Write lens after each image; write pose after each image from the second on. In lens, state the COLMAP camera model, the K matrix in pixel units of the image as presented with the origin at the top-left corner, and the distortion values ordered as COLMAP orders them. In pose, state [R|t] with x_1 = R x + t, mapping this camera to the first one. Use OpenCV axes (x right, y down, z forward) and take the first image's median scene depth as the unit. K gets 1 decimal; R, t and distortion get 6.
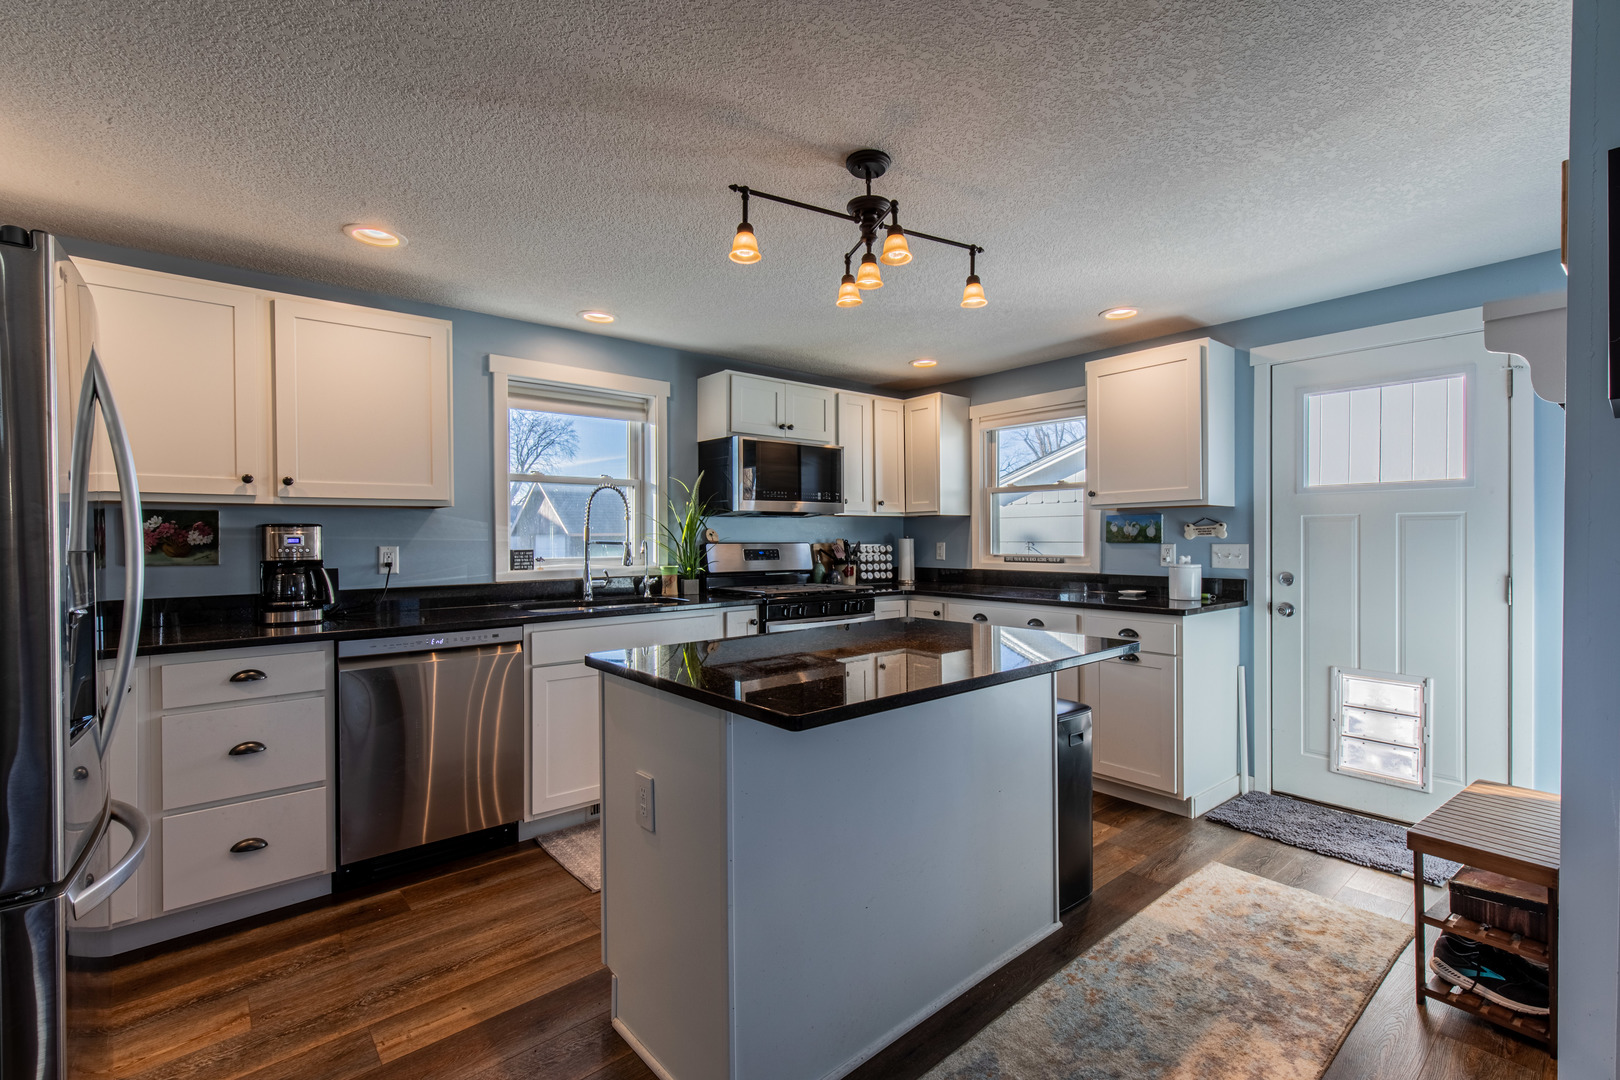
lens RADIAL K [[725.7, 0, 817.2], [0, 725.7, 542.5], [0, 0, 1]] dist [0.002647, 0.000165]
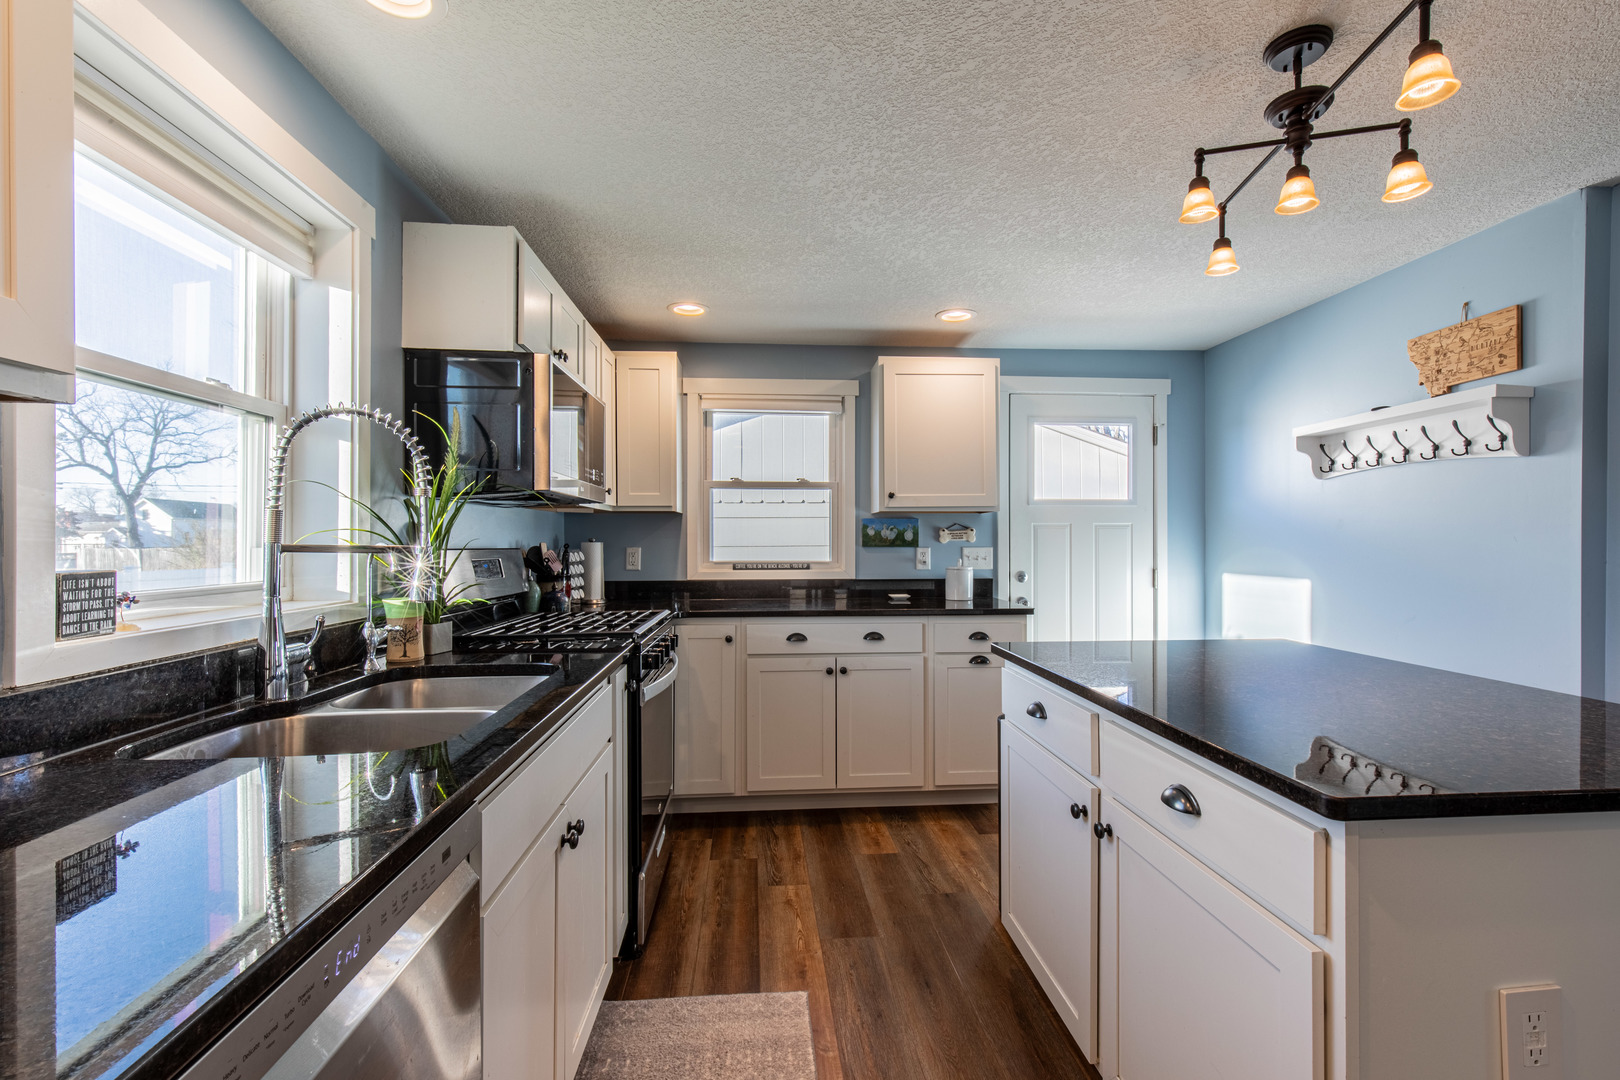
lens RADIAL K [[725.7, 0, 818.1], [0, 725.7, 544.2], [0, 0, 1]] dist [0.002647, 0.000165]
pose [[0.576843, 0.001010, 0.816854, -0.446628], [0.003497, 0.999987, -0.003705, 0.000442], [-0.816848, 0.004994, 0.576832, 0.516290]]
